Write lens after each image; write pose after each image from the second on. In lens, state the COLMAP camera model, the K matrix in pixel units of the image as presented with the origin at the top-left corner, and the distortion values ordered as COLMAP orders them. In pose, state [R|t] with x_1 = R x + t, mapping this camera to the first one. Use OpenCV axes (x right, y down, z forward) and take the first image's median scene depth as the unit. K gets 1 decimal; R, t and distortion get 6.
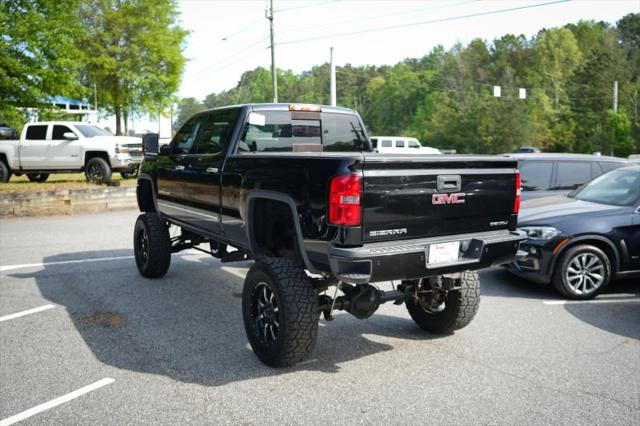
lens RADIAL K [[616.0, 0, 322.2], [0, 616.0, 211.1], [0, 0, 1]] dist [-0.186492, 0.256751]
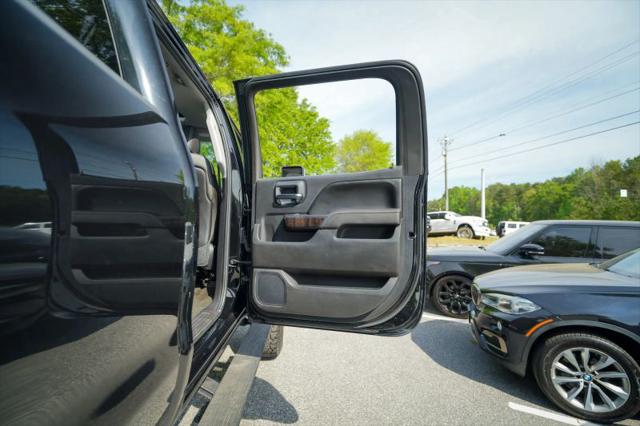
lens RADIAL K [[298.0, 0, 320.0], [0, 298.0, 213.0], [0, 0, 1]] dist [-0.004798, -0.001012]
pose [[0.851800, 0.012441, -0.523719, 0.165426], [-0.093894, 0.987155, -0.129264, -0.003728], [0.515383, 0.159281, 0.842027, 0.250446]]
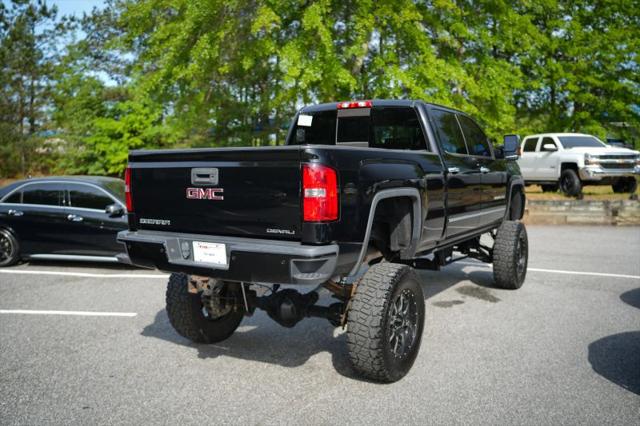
lens RADIAL K [[616.0, 0, 322.2], [0, 616.0, 211.1], [0, 0, 1]] dist [-0.186492, 0.256751]
pose [[0.449185, 0.059932, -0.891426, 0.323500], [-0.087616, 0.995893, 0.022807, -0.009059], [0.889132, 0.067859, 0.452591, 0.218706]]
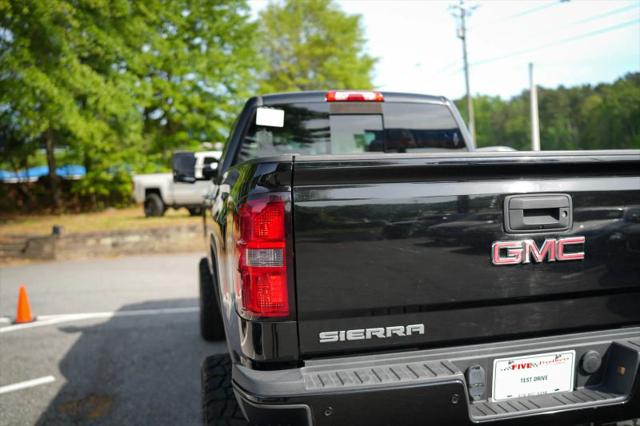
lens RADIAL K [[616.0, 0, 322.2], [0, 616.0, 211.1], [0, 0, 1]] dist [-0.186492, 0.256751]
pose [[0.940143, -0.017148, -0.340350, 0.061276], [-0.000286, 0.998693, -0.051106, -0.007756], [0.340781, 0.048144, 0.938909, 0.164855]]
